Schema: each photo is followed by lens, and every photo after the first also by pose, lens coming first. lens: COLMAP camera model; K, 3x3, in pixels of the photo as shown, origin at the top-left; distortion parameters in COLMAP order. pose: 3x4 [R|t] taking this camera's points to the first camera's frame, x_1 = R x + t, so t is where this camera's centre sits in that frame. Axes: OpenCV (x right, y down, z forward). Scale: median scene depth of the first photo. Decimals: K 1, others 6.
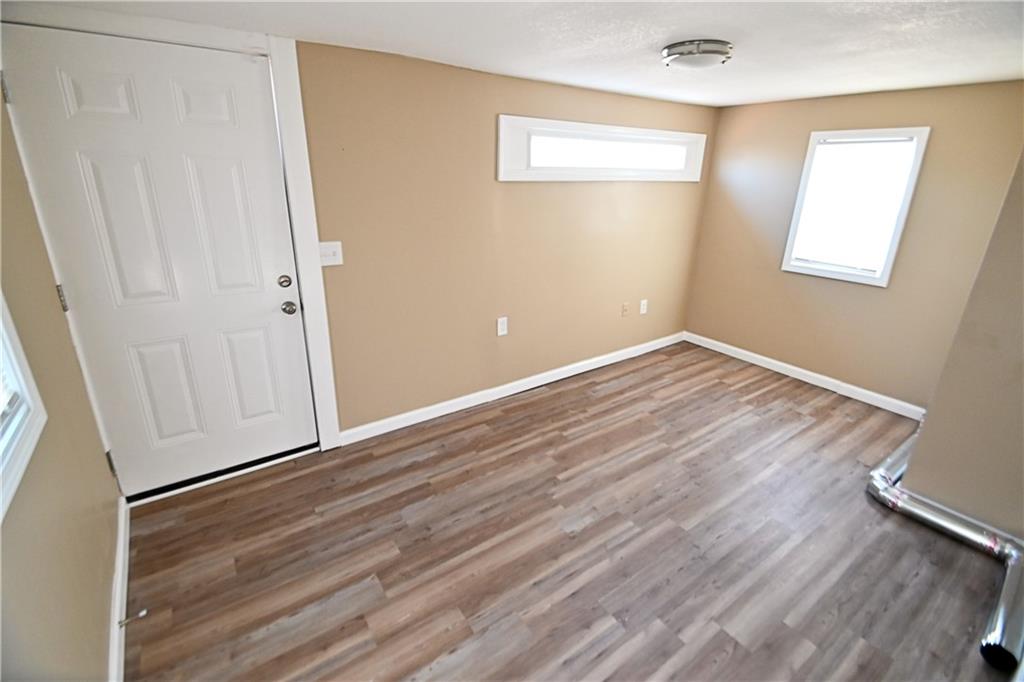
lens RADIAL K [[461.7, 0, 509.3], [0, 461.7, 344.7], [0, 0, 1]] dist [-0.002133, -0.001411]
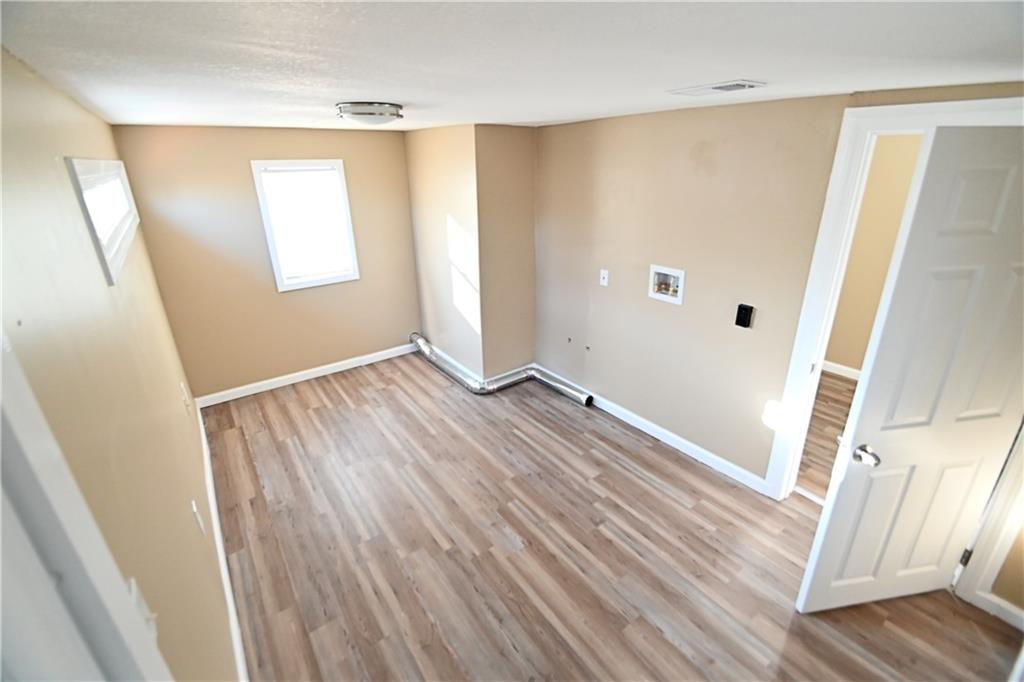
lens RADIAL K [[461.7, 0, 513.6], [0, 461.7, 336.5], [0, 0, 1]] dist [-0.002133, -0.001411]
pose [[-0.060762, -0.374836, 0.925098, -0.605579], [0.353173, 0.858782, 0.371163, -0.381943], [-0.933583, 0.349272, 0.080200, 0.644247]]
